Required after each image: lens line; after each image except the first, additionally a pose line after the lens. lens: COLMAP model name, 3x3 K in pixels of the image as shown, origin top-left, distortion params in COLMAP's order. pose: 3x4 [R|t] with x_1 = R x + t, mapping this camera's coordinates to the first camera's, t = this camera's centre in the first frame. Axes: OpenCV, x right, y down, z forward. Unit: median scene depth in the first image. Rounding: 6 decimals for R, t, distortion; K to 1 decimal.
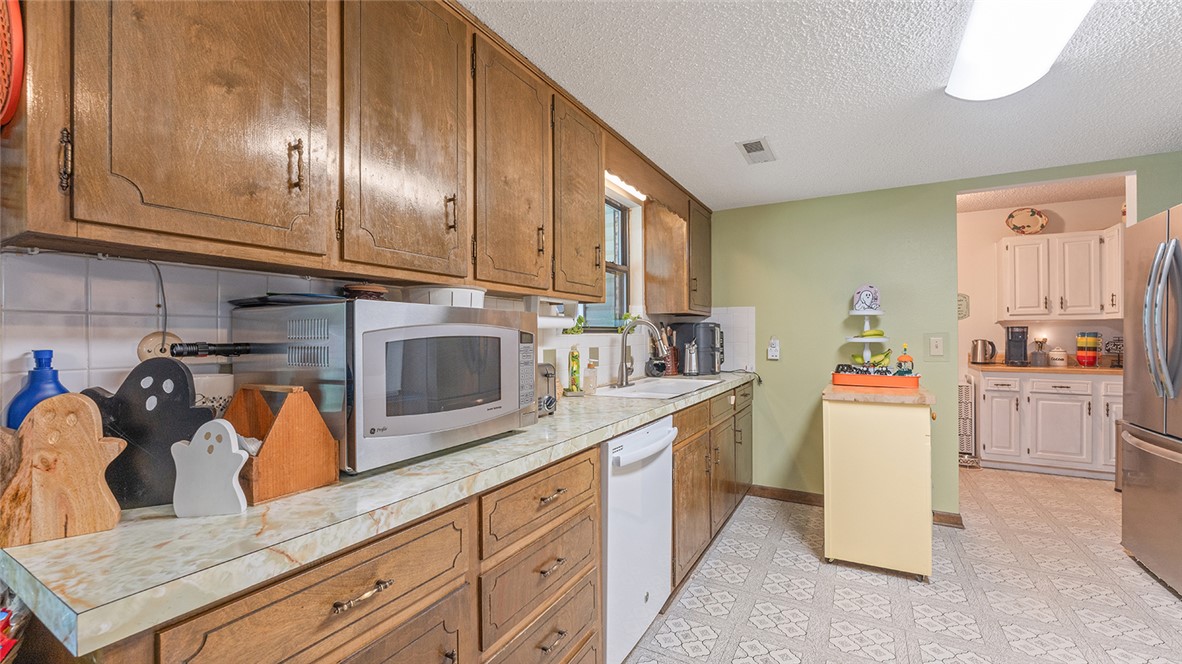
lens RADIAL K [[471.5, 0, 585.0], [0, 471.5, 338.1], [0, 0, 1]] dist [-0.001187, -0.000293]
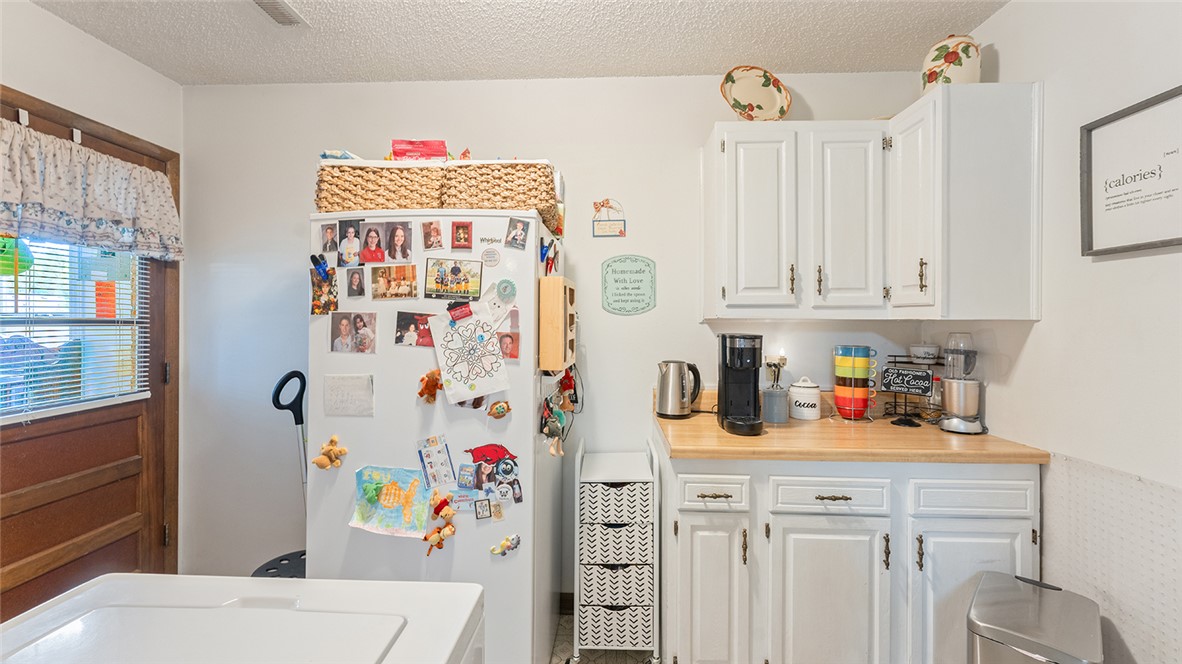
lens RADIAL K [[471.5, 0, 595.5], [0, 471.5, 325.6], [0, 0, 1]] dist [-0.001187, -0.000293]
pose [[0.878668, -0.002717, 0.477426, 0.613493], [-0.002409, 0.999946, 0.010123, -0.036599], [-0.477428, -0.010045, 0.878614, 0.704327]]
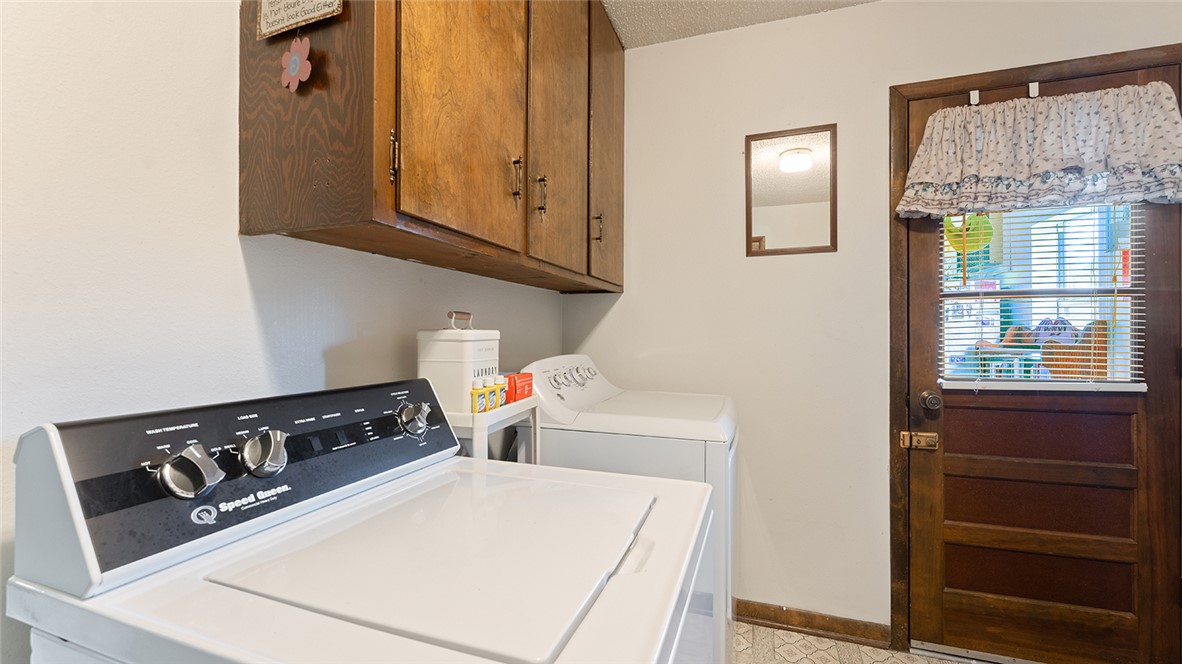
lens RADIAL K [[471.5, 0, 595.7], [0, 471.5, 323.4], [0, 0, 1]] dist [-0.001187, -0.000293]
pose [[0.192700, -0.006471, -0.981236, 0.719552], [0.013502, 0.999901, -0.003942, -0.011644], [0.981165, -0.012489, 0.192768, 0.876898]]
